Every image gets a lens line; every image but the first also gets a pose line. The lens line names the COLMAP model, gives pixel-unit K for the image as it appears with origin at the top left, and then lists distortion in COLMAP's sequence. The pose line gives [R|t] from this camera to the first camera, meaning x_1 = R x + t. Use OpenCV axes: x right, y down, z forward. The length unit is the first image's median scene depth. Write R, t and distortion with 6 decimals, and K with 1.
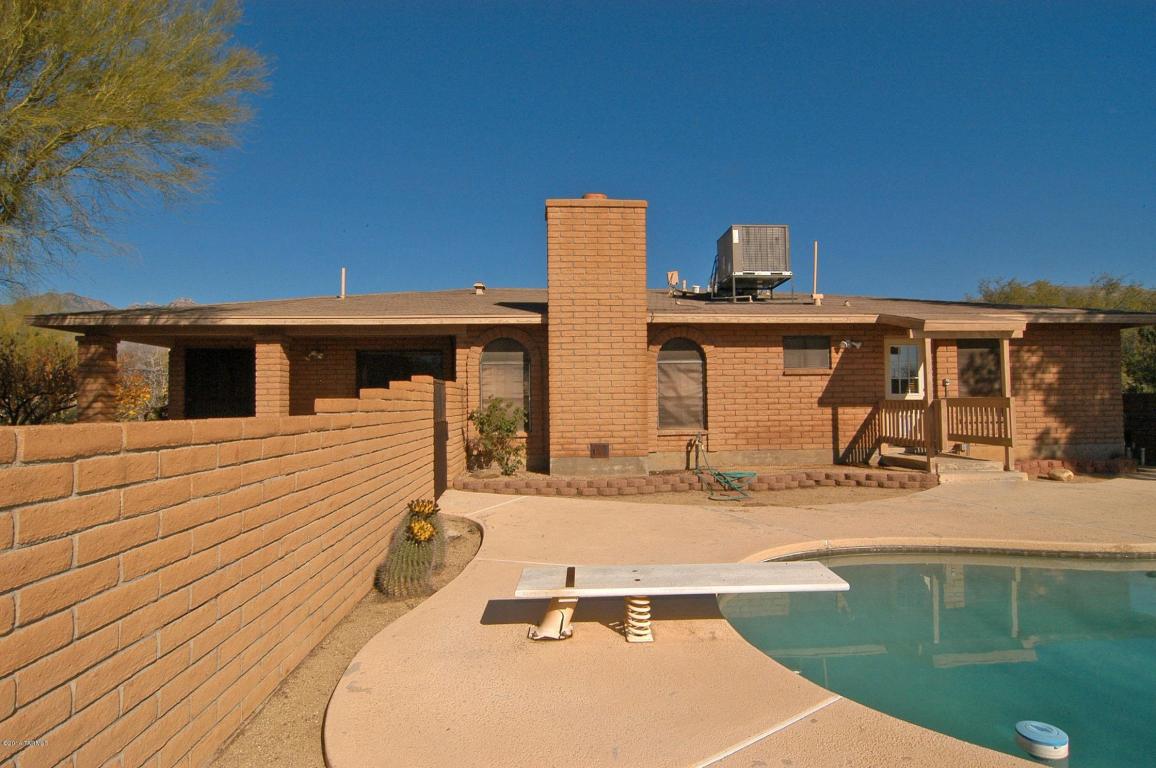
lens RADIAL K [[622.9, 0, 583.0], [0, 622.9, 381.1], [0, 0, 1]] dist [-0.008006, -0.008779]
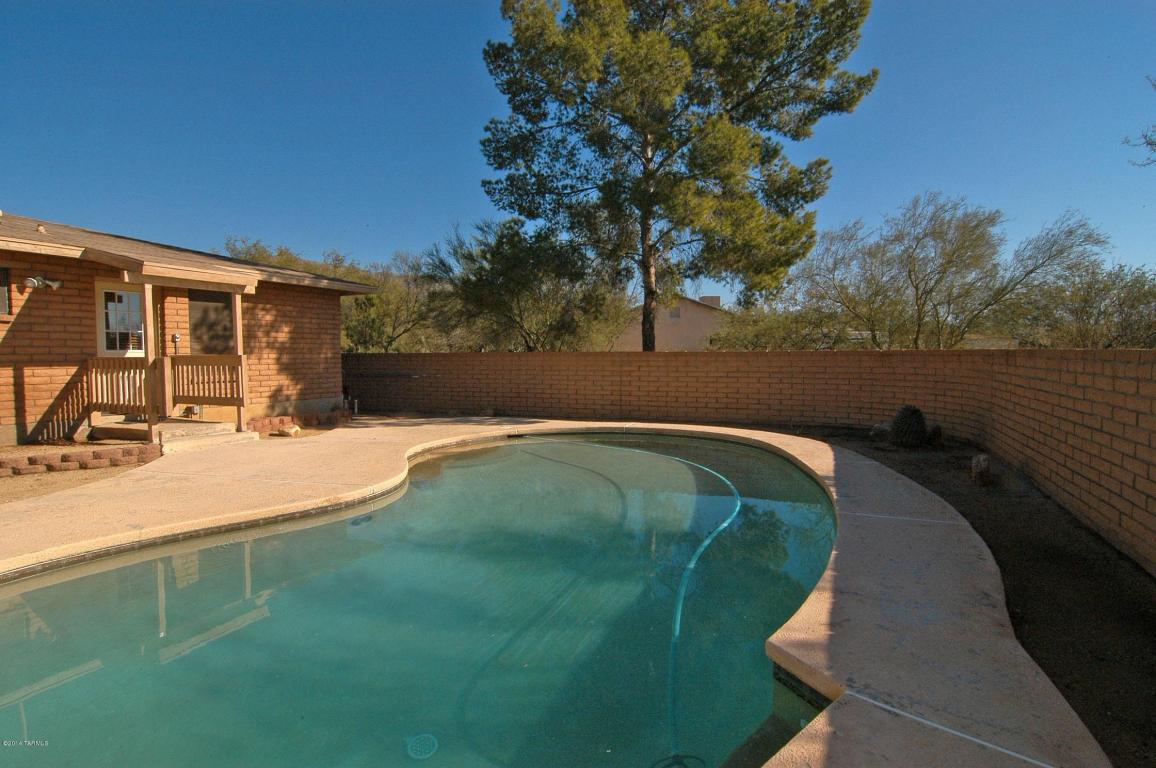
lens RADIAL K [[622.9, 0, 582.5], [0, 622.9, 384.1], [0, 0, 1]] dist [-0.008006, -0.008779]
pose [[0.470812, -0.032759, 0.881625, 0.078746], [-0.029080, 0.998191, 0.052620, 0.004431], [-0.881754, -0.050412, 0.469008, 0.073071]]
